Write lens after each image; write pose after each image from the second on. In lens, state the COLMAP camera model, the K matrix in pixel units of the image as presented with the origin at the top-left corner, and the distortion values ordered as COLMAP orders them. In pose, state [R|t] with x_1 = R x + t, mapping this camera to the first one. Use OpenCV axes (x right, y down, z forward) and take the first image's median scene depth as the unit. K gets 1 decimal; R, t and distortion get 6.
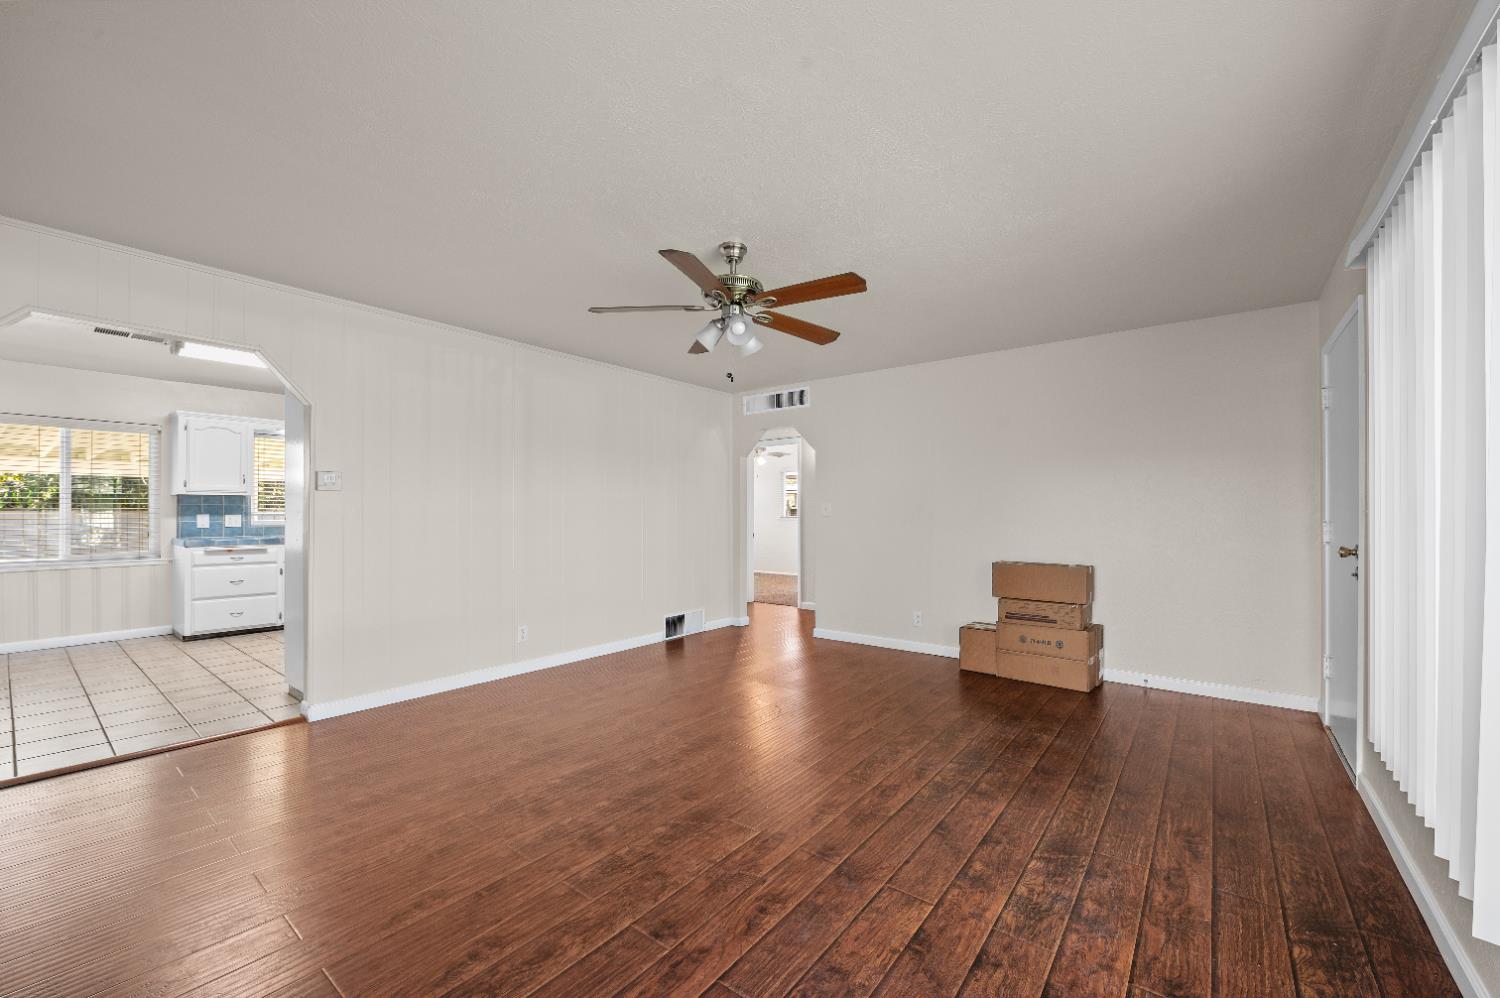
lens RADIAL K [[604.9, 0, 769.3], [0, 604.9, 511.4], [0, 0, 1]] dist [-0.008547, -0.000229]
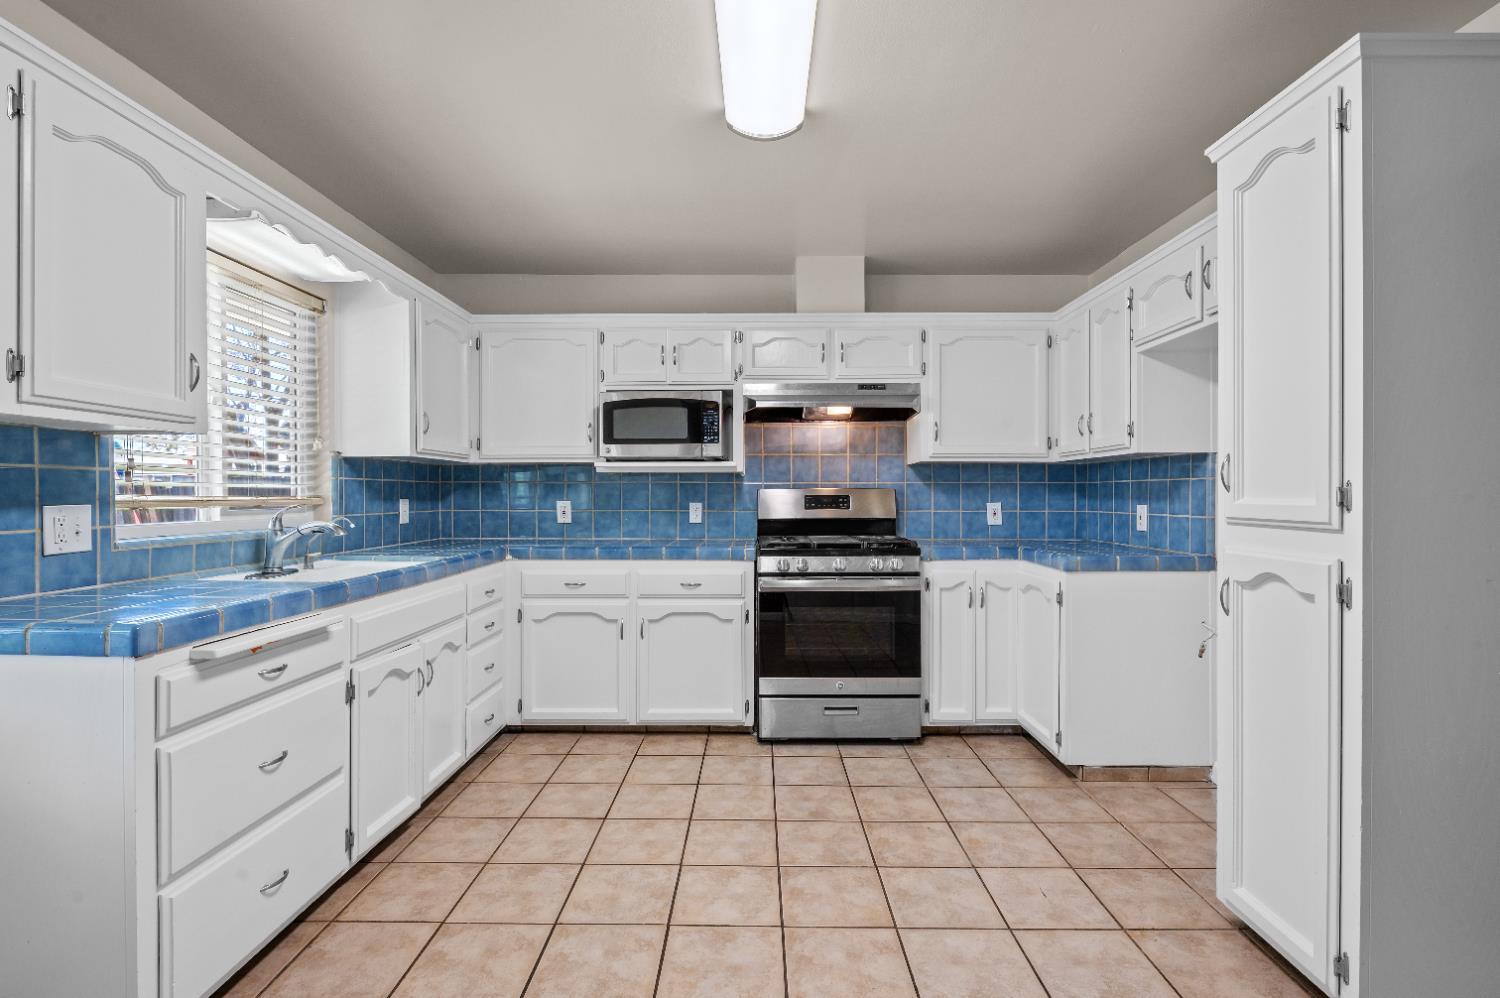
lens RADIAL K [[686.8, 0, 751.5], [0, 686.8, 502.9], [0, 0, 1]] dist [-0.011245, 0.000756]
pose [[0.805219, -0.002234, 0.592974, -0.830373], [0.001385, 0.999997, 0.001886, 0.003992], [-0.592976, -0.000698, 0.805220, 0.589219]]
